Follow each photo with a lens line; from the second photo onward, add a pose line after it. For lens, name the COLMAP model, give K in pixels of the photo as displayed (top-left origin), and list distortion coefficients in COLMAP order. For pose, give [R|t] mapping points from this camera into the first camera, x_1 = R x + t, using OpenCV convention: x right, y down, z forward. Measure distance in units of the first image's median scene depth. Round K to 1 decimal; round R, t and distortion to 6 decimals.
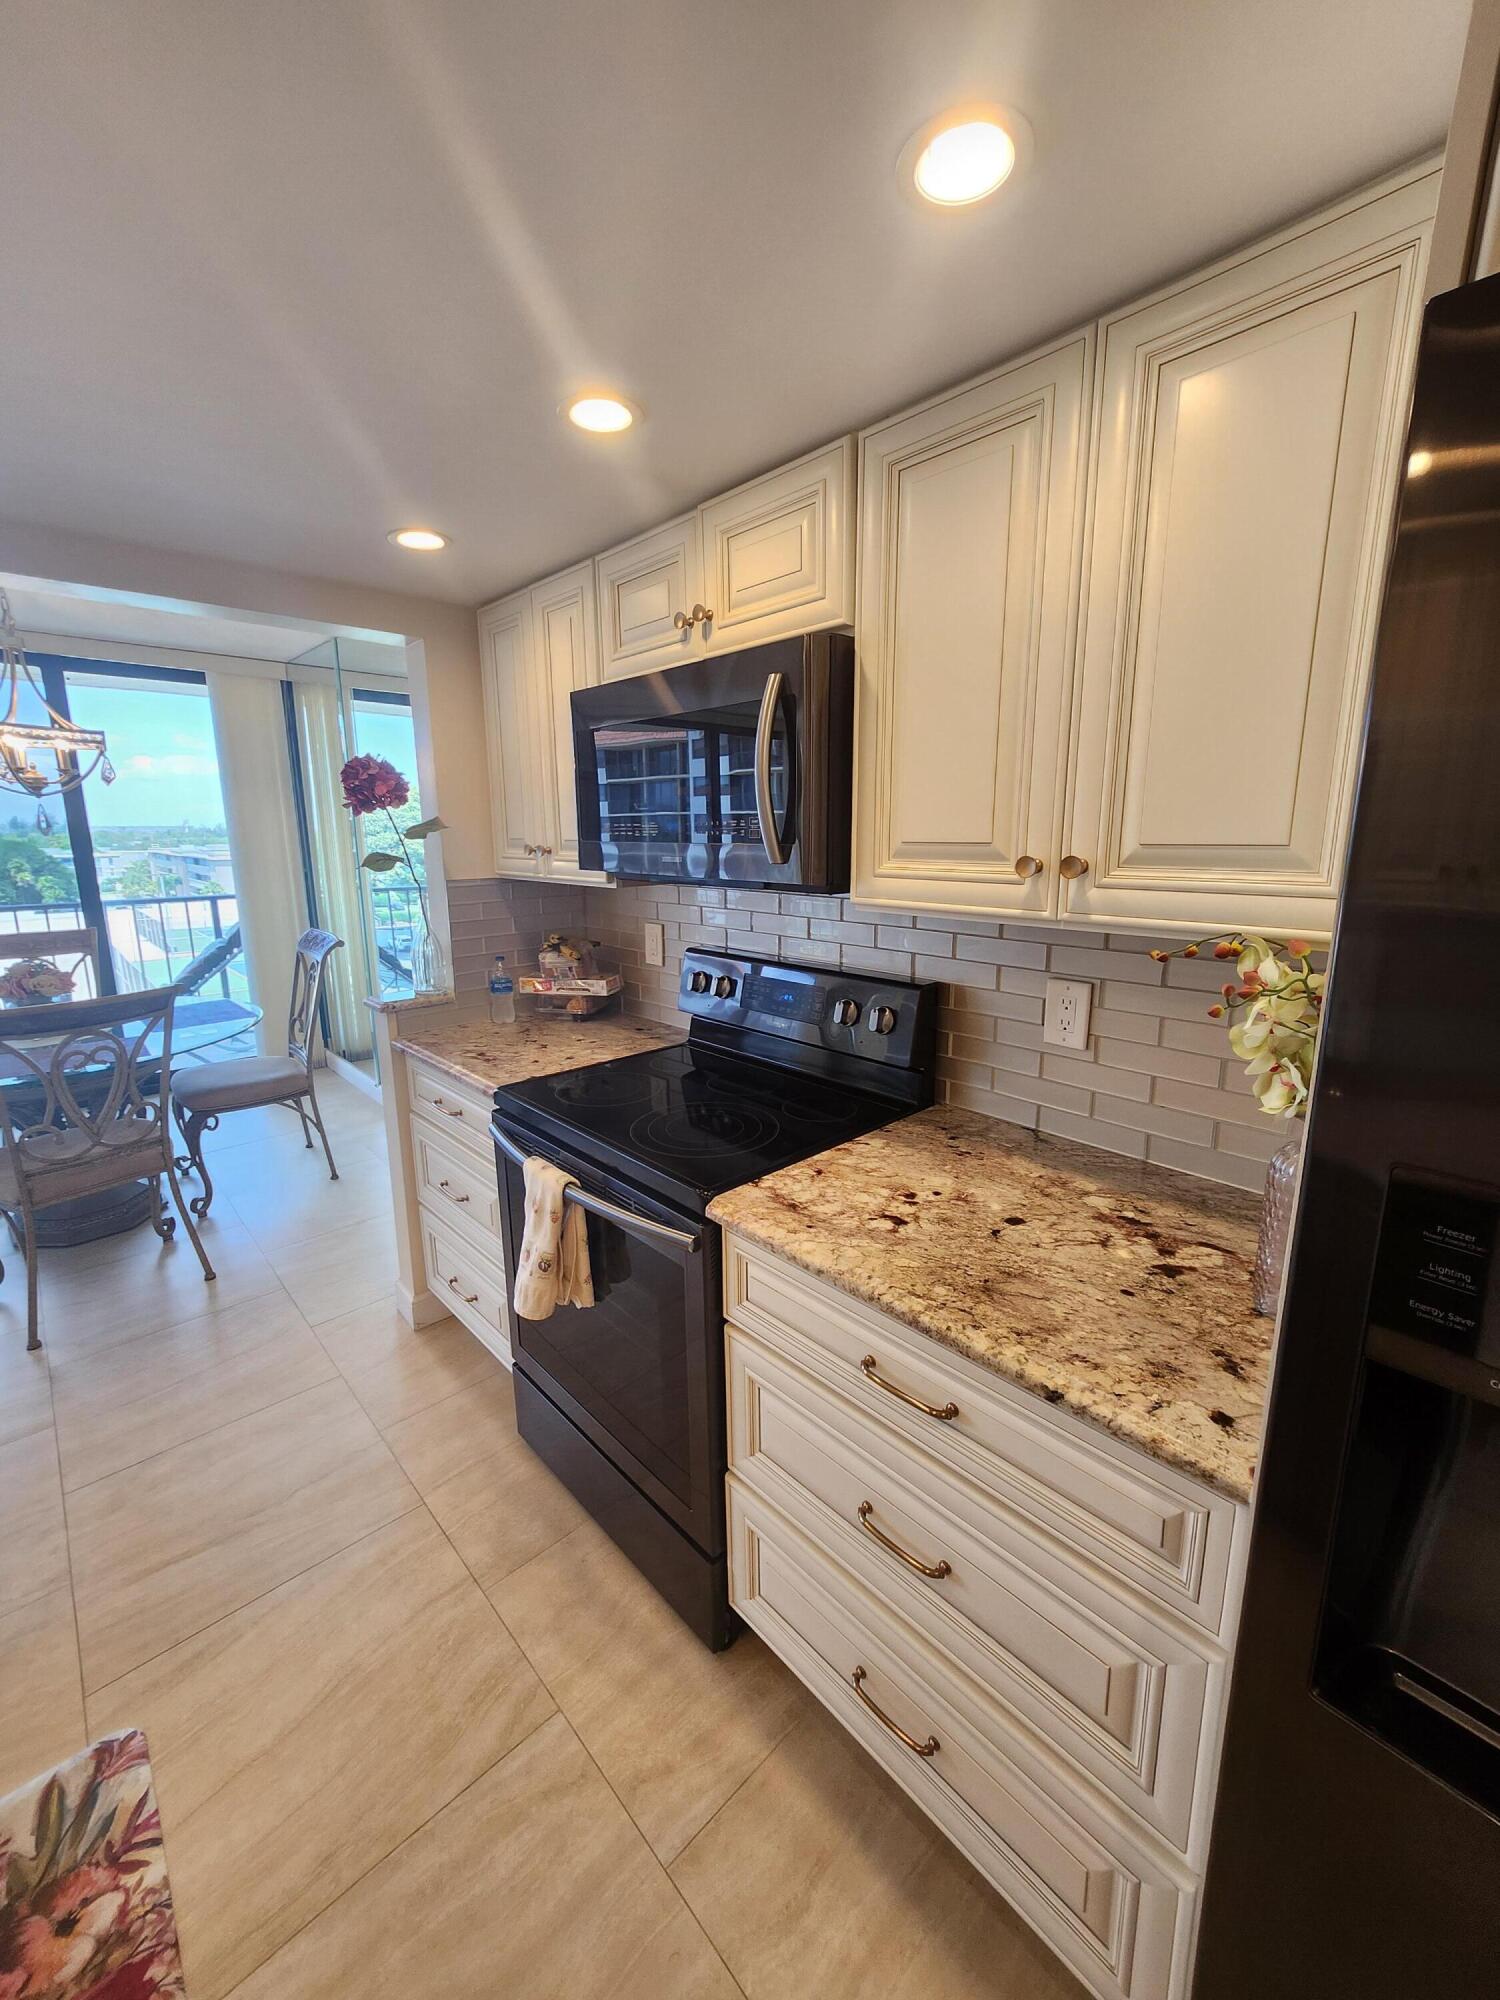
lens RADIAL K [[795.3, 0, 763.1], [0, 795.3, 990.3], [0, 0, 1]] dist [-0.002699, 0.000926]
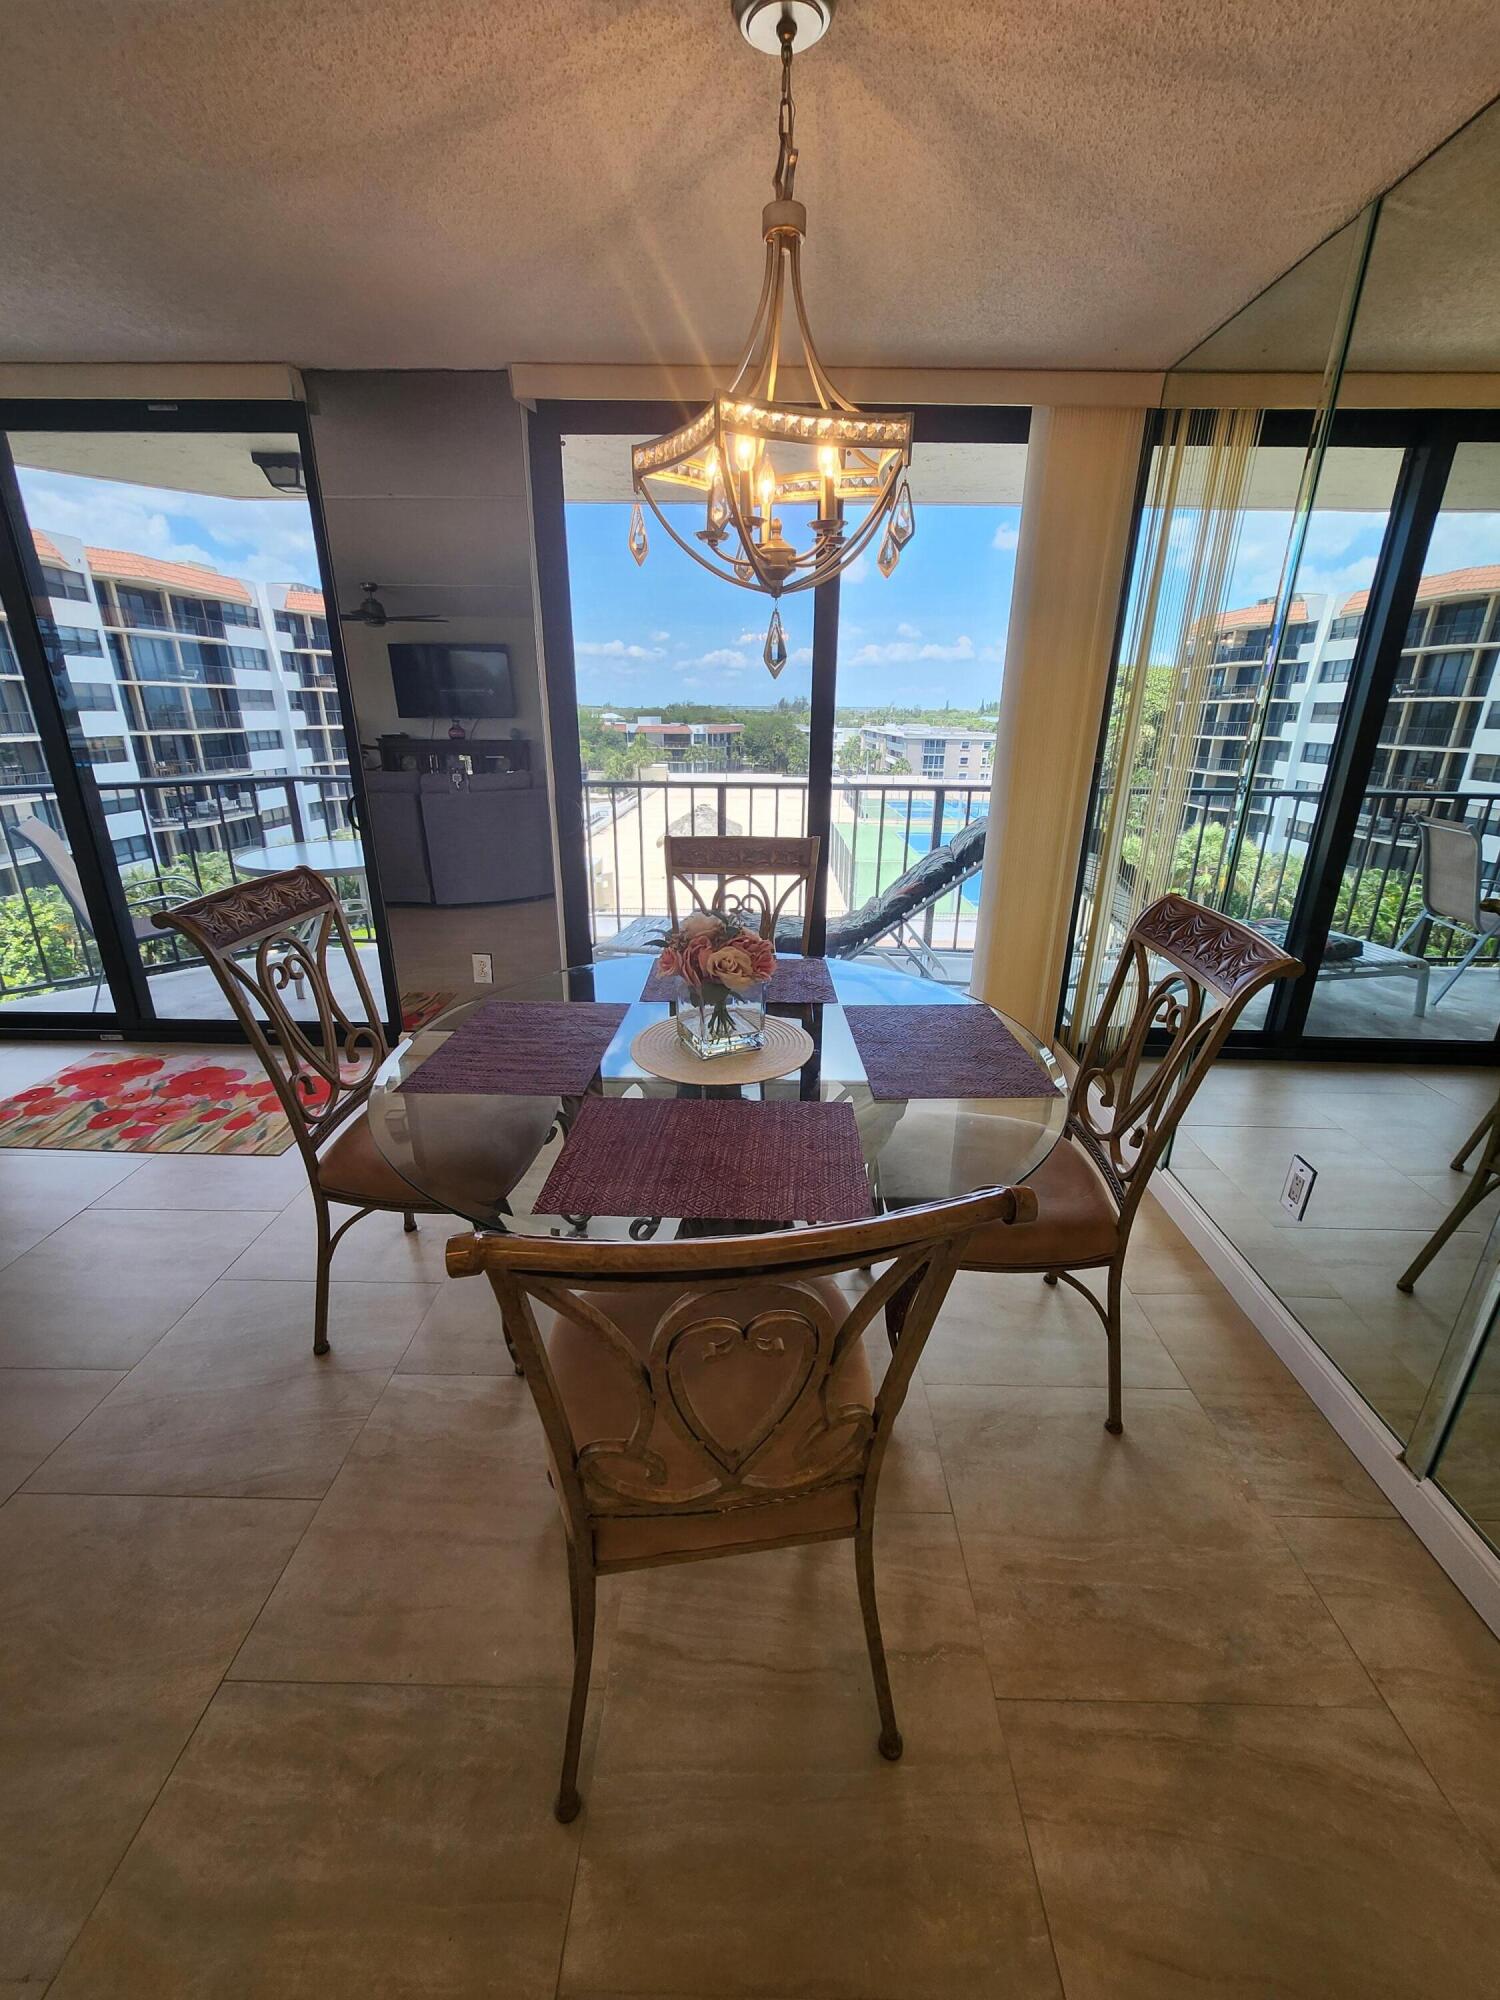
lens RADIAL K [[795.3, 0, 739.0], [0, 795.3, 1018.2], [0, 0, 1]] dist [-0.002699, 0.000926]
pose [[0.699433, 0.255292, -0.667547, -0.695916], [-0.137408, 0.964636, 0.224937, -0.120987], [0.701364, -0.065603, 0.709778, 0.810194]]
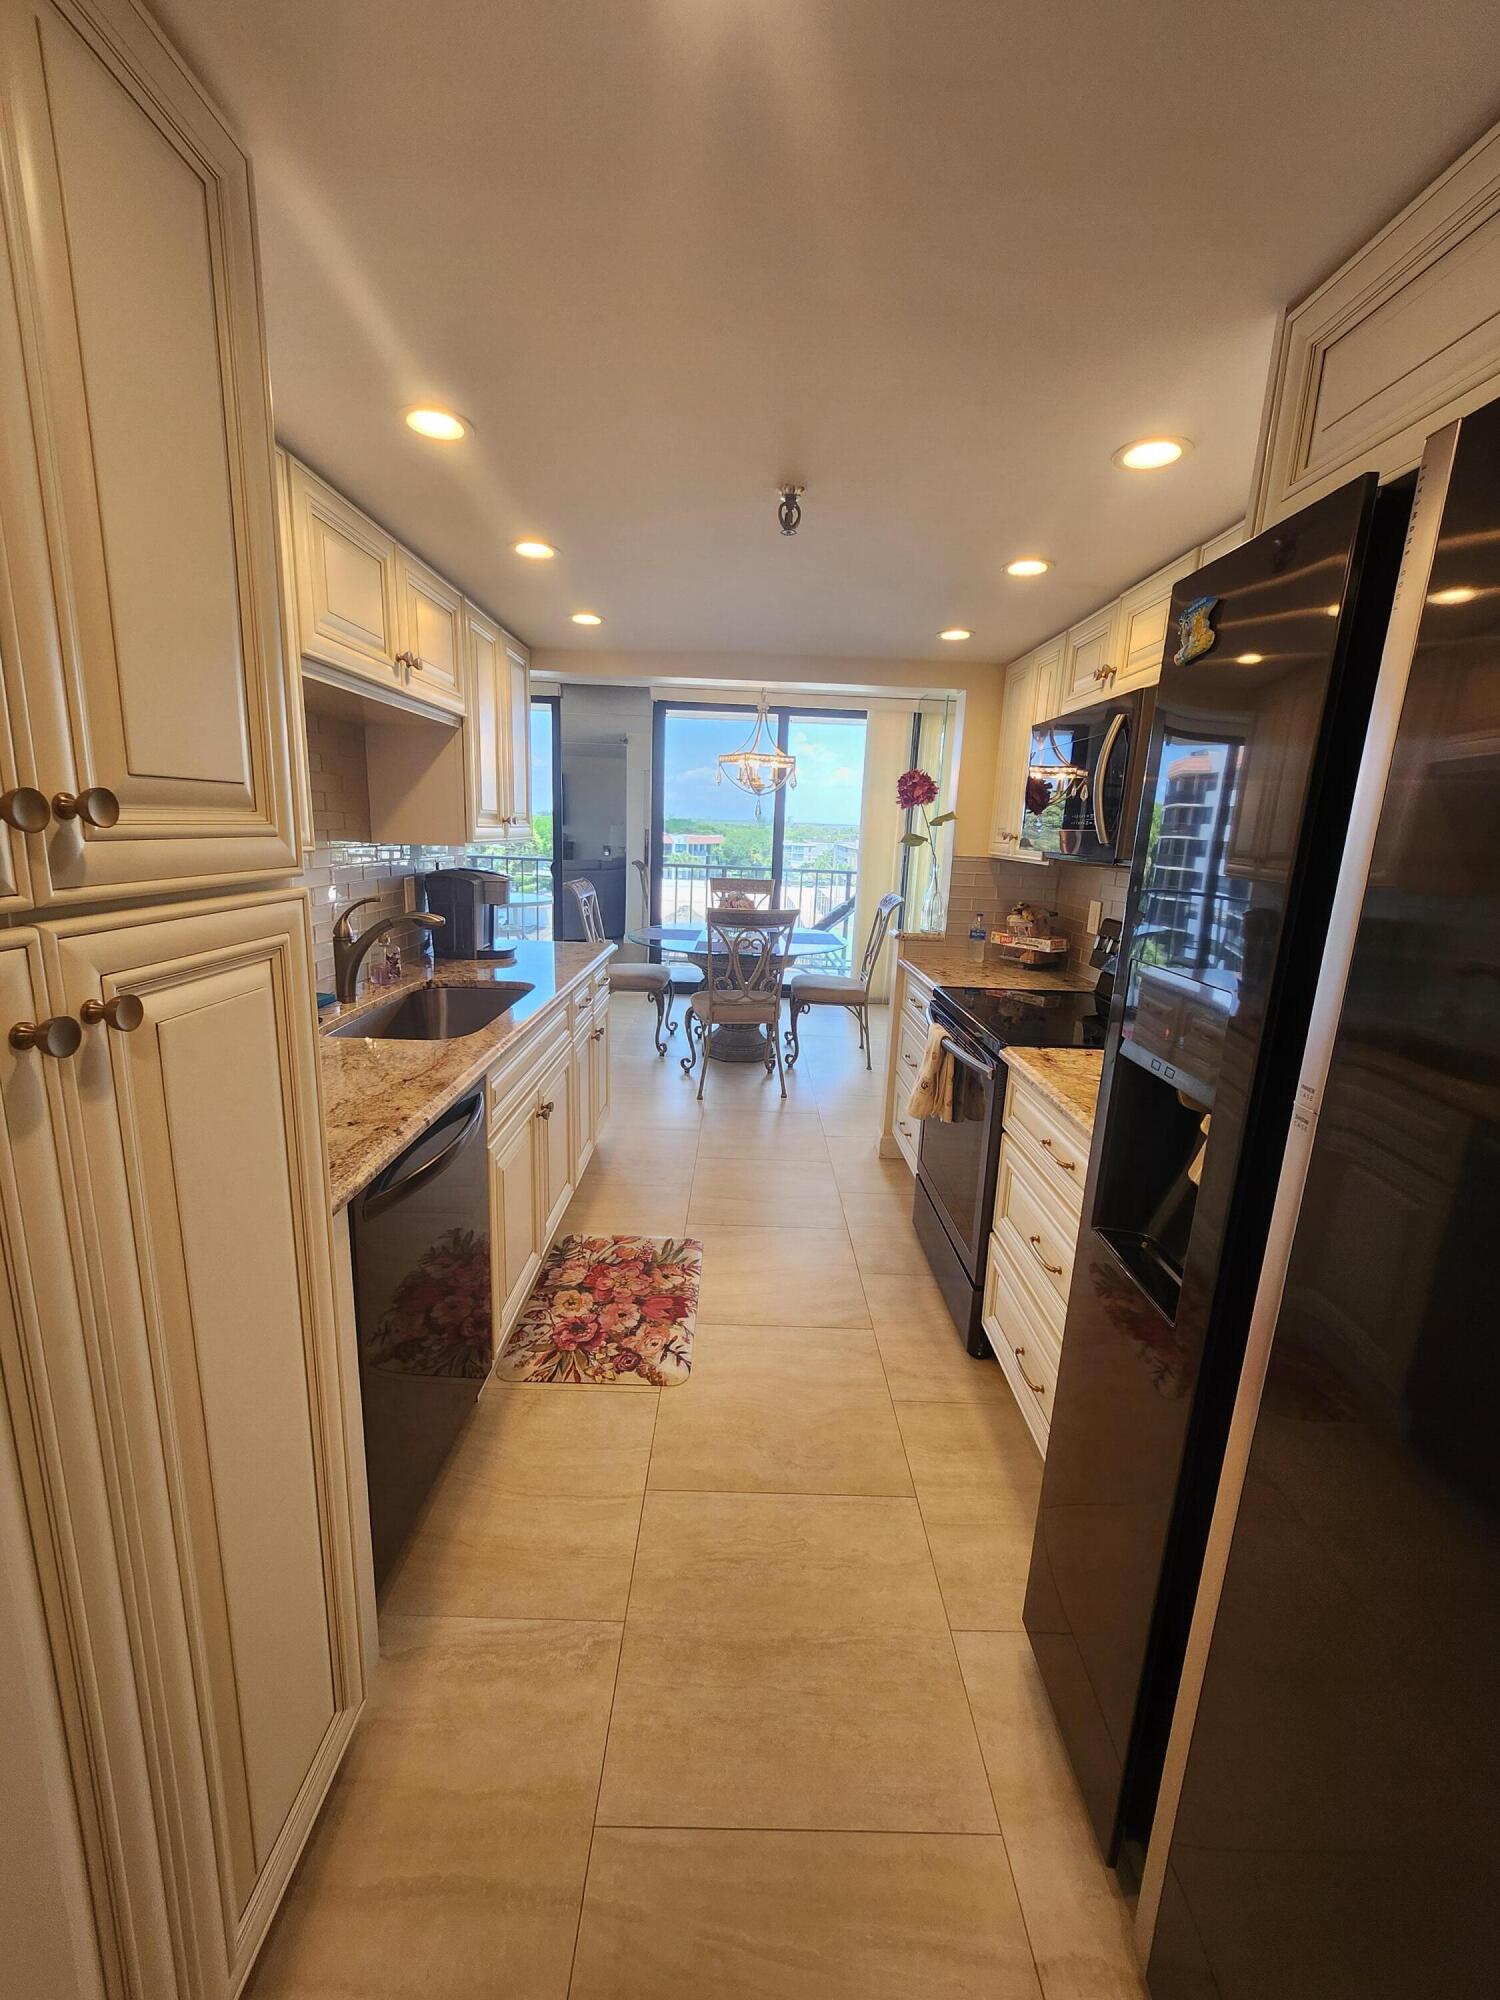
lens RADIAL K [[795.3, 0, 759.8], [0, 795.3, 990.1], [0, 0, 1]] dist [-0.002699, 0.000926]
pose [[0.734514, 0.170123, -0.656923, 0.319036], [-0.176770, 0.982611, 0.056817, 0.077143], [0.655165, 0.074392, 0.751814, -0.282781]]
